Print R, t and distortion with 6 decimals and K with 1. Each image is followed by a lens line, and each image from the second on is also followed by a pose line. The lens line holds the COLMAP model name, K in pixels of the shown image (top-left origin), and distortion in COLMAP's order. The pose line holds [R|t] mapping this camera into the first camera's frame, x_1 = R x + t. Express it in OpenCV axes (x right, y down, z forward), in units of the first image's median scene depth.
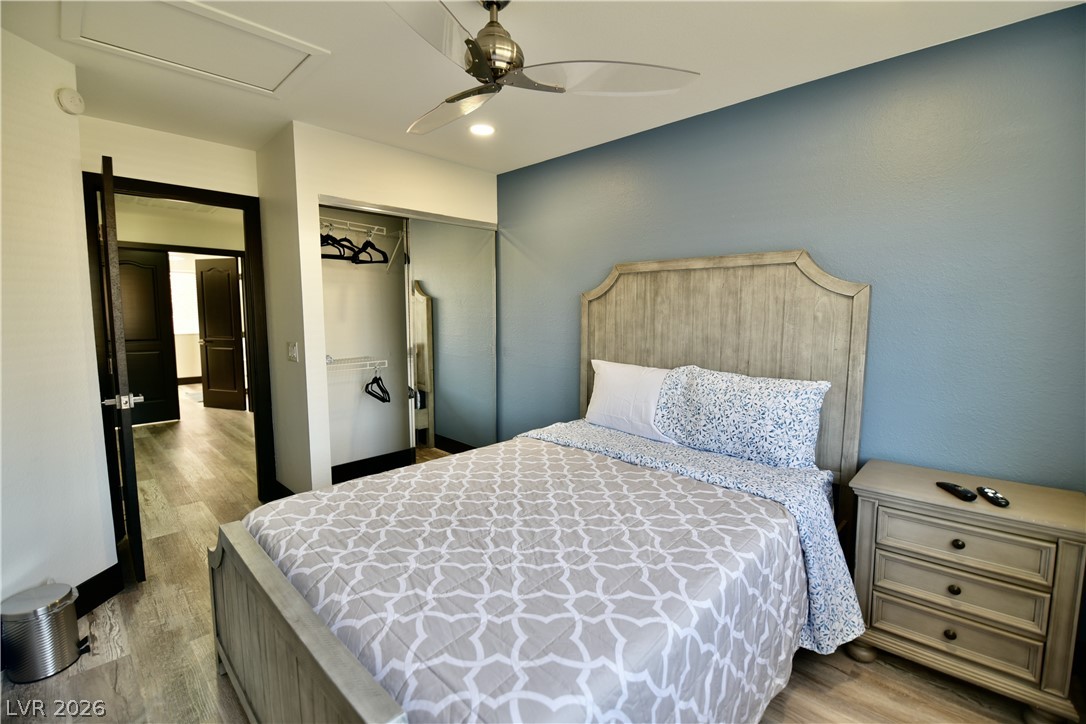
lens RADIAL K [[471.2, 0, 548.2], [0, 471.2, 357.4], [0, 0, 1]] dist [-0.006410, -0.007844]
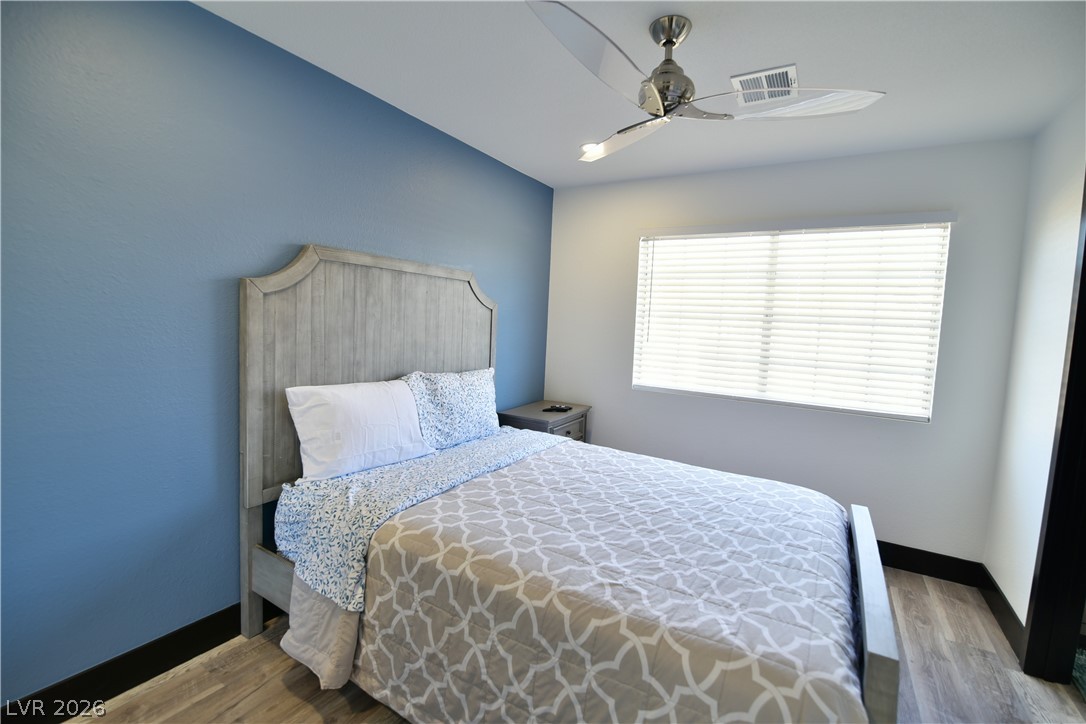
lens RADIAL K [[471.2, 0, 548.2], [0, 471.2, 357.4], [0, 0, 1]] dist [-0.006410, -0.007844]
pose [[-0.218956, -0.086197, 0.971920, -0.692259], [0.052772, 0.993586, 0.100007, -0.094089], [-0.974307, 0.073187, -0.213003, 0.922164]]
